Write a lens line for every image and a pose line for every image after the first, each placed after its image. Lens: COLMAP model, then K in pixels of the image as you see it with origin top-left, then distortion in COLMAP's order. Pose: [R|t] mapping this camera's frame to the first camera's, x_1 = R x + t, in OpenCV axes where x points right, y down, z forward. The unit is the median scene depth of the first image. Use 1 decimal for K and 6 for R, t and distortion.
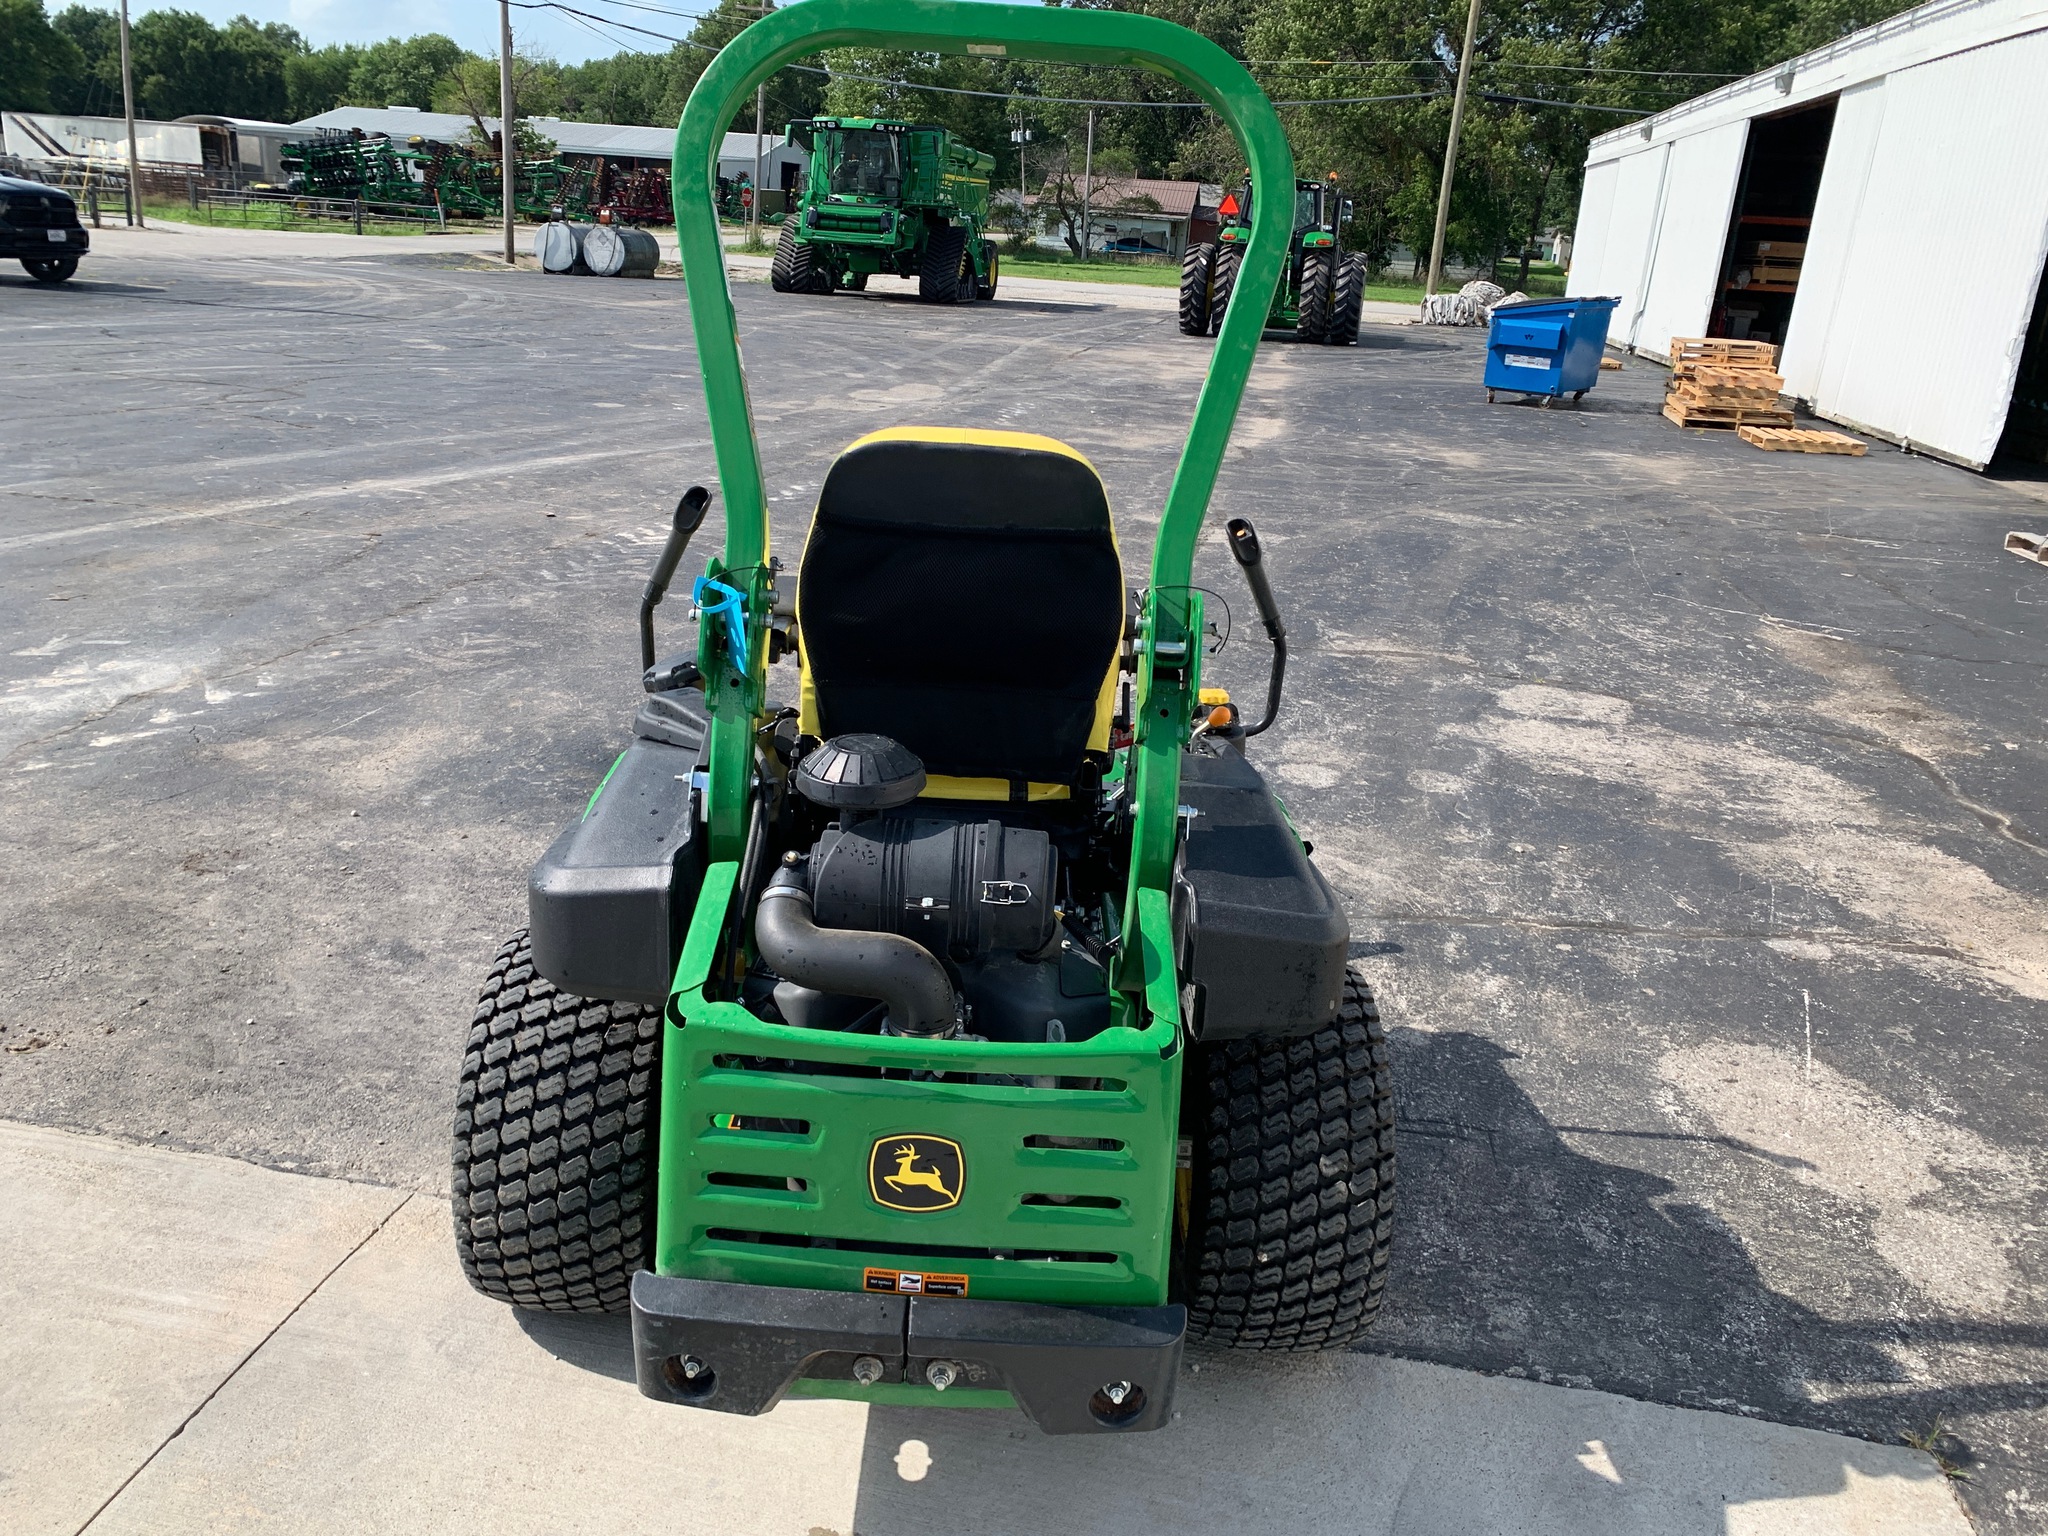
lens RADIAL K [[1567.5, 0, 1001.8], [0, 1567.5, 752.7], [0, 0, 1]] dist [0.023386, -0.021804]
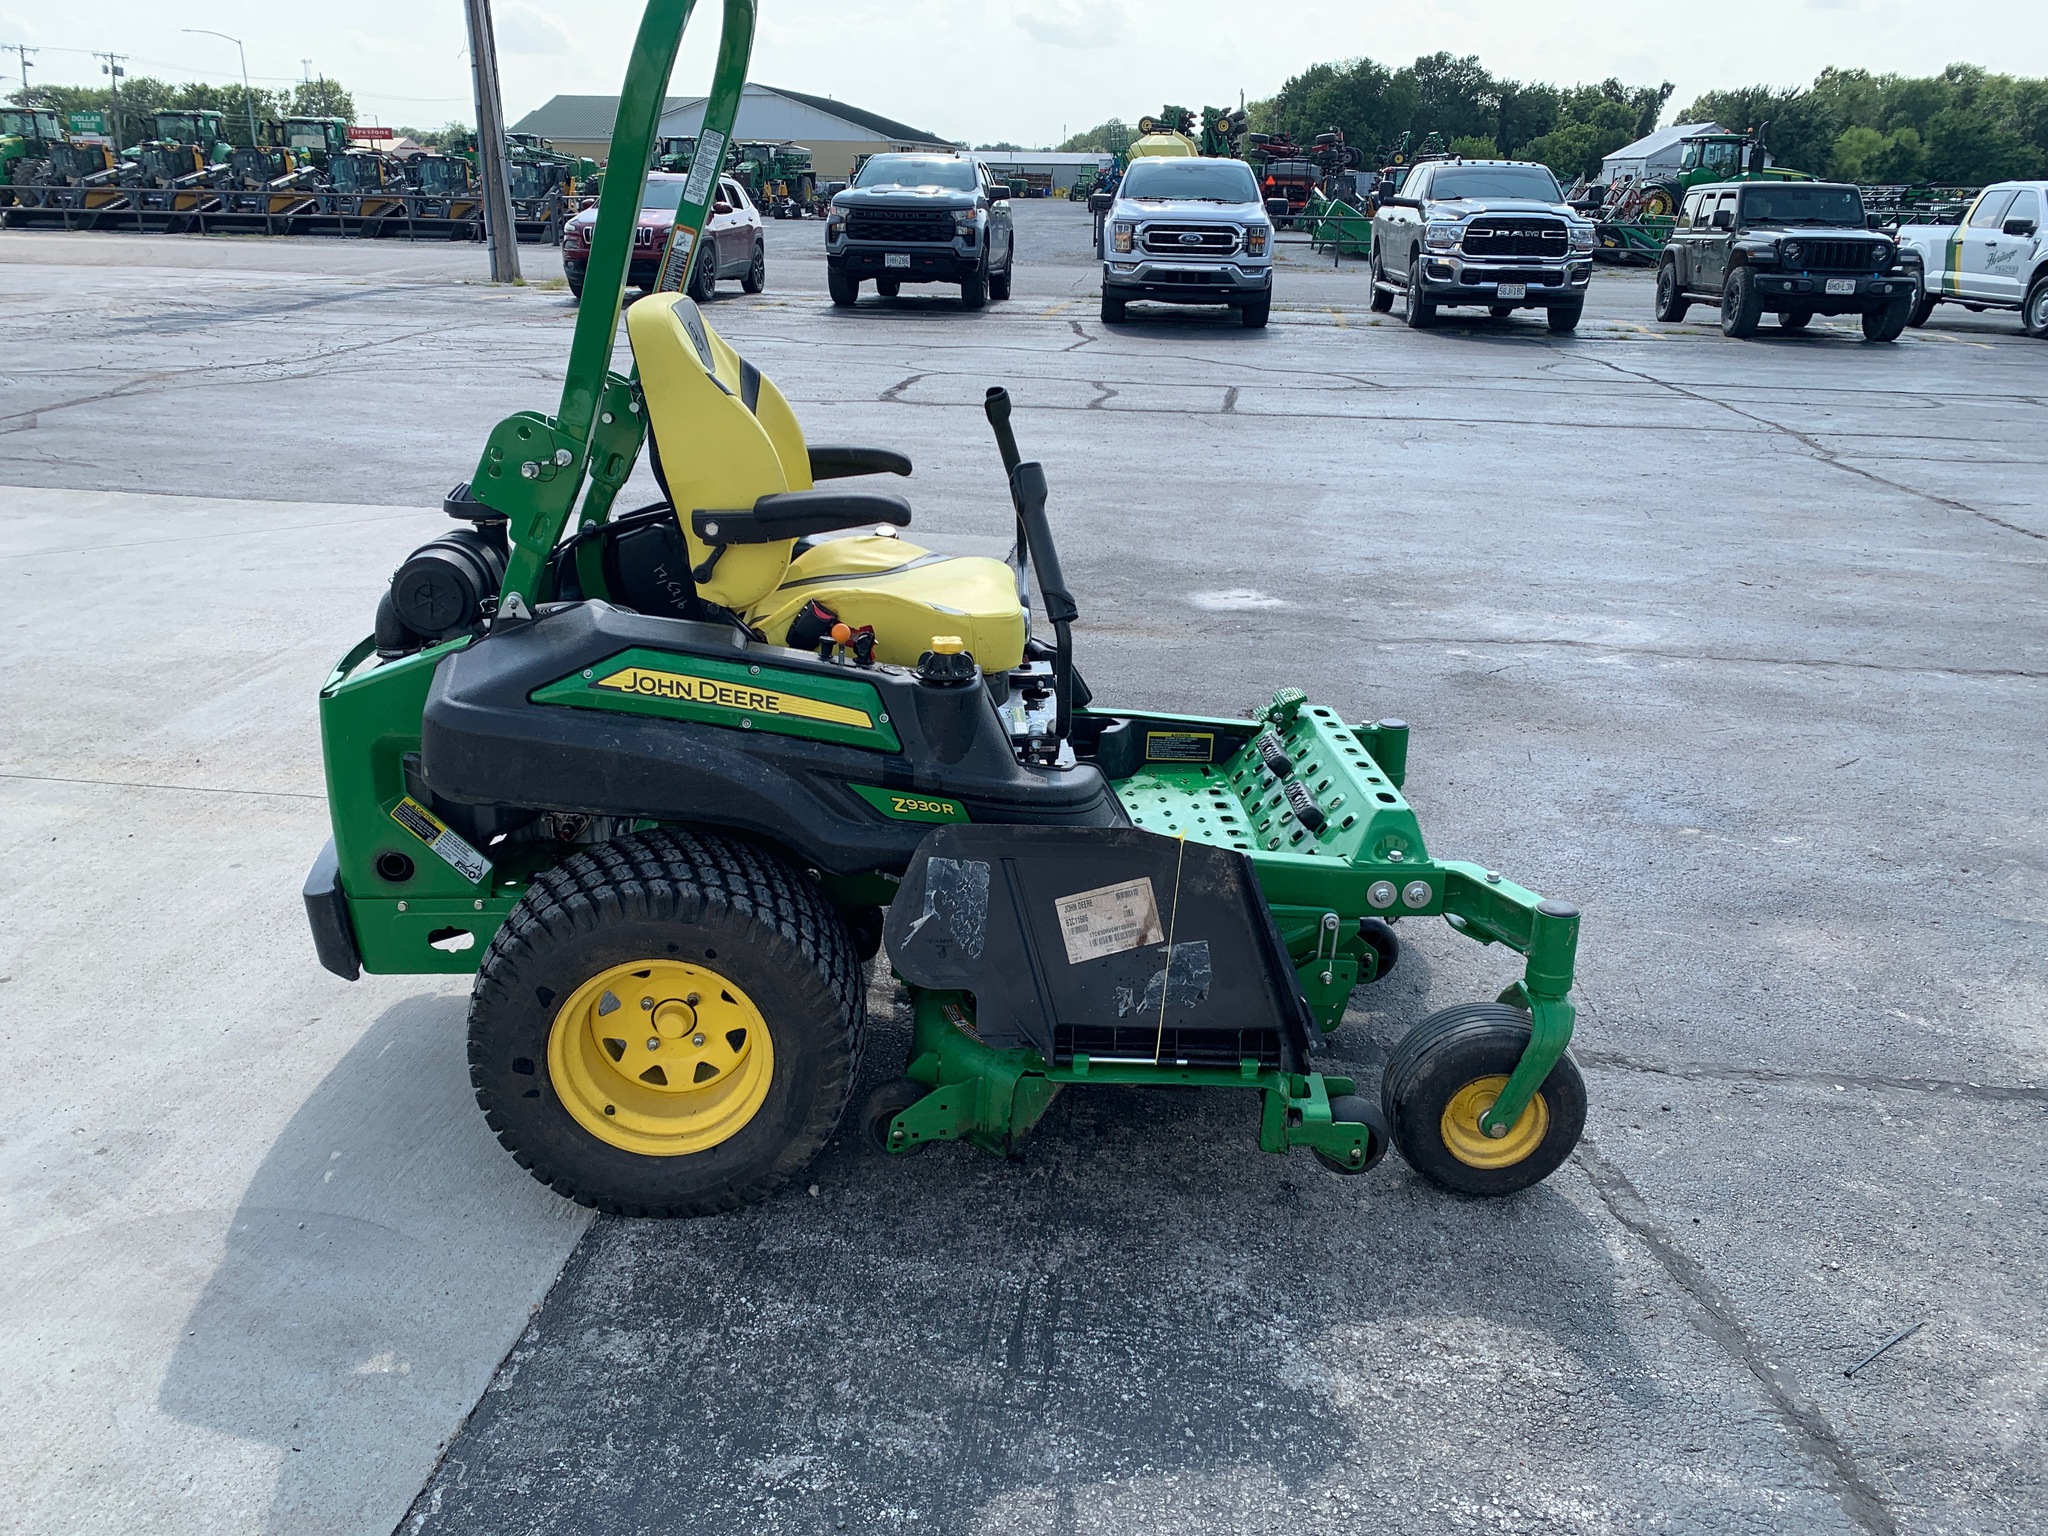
lens RADIAL K [[1567.5, 0, 1029.7], [0, 1567.5, 747.4], [0, 0, 1]] dist [0.023386, -0.021804]
pose [[0.069555, 0.278354, -0.957957, 0.172675], [-0.329769, 0.912713, 0.241263, -0.036422], [0.941496, 0.299124, 0.155277, 0.156670]]
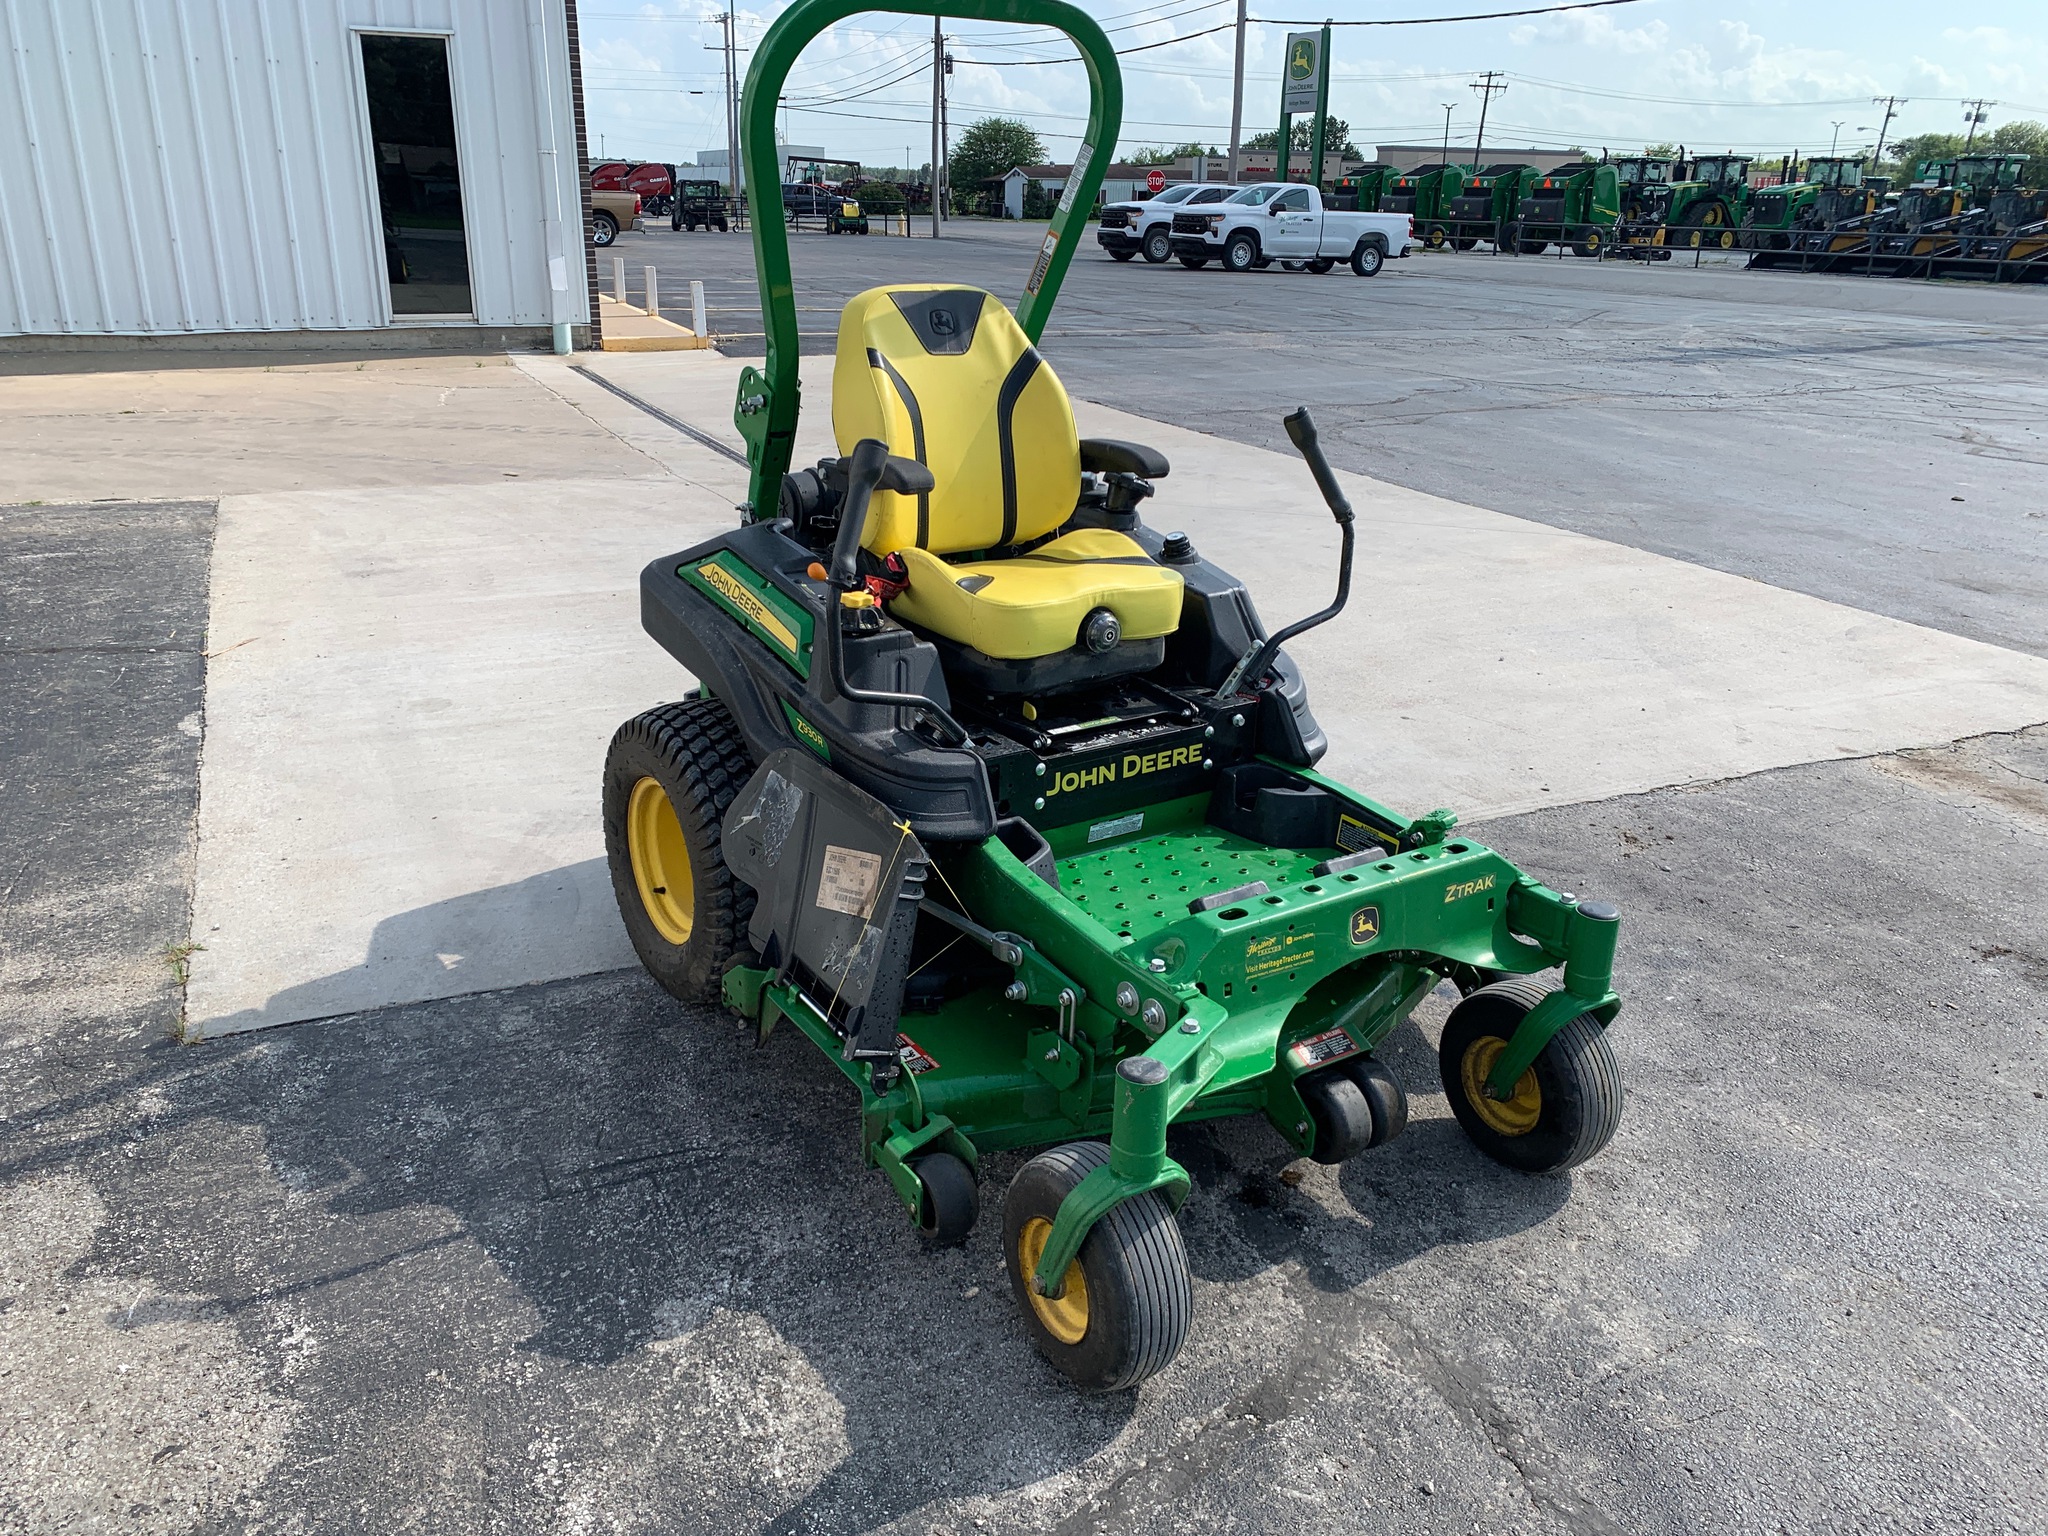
lens RADIAL K [[1567.5, 0, 1019.3], [0, 1567.5, 765.5], [0, 0, 1]] dist [0.023386, -0.021804]
pose [[-0.811070, 0.124701, -0.571502, 0.107808], [-0.250734, 0.808591, 0.532272, -0.086073], [0.528486, 0.575005, -0.624557, 0.295119]]
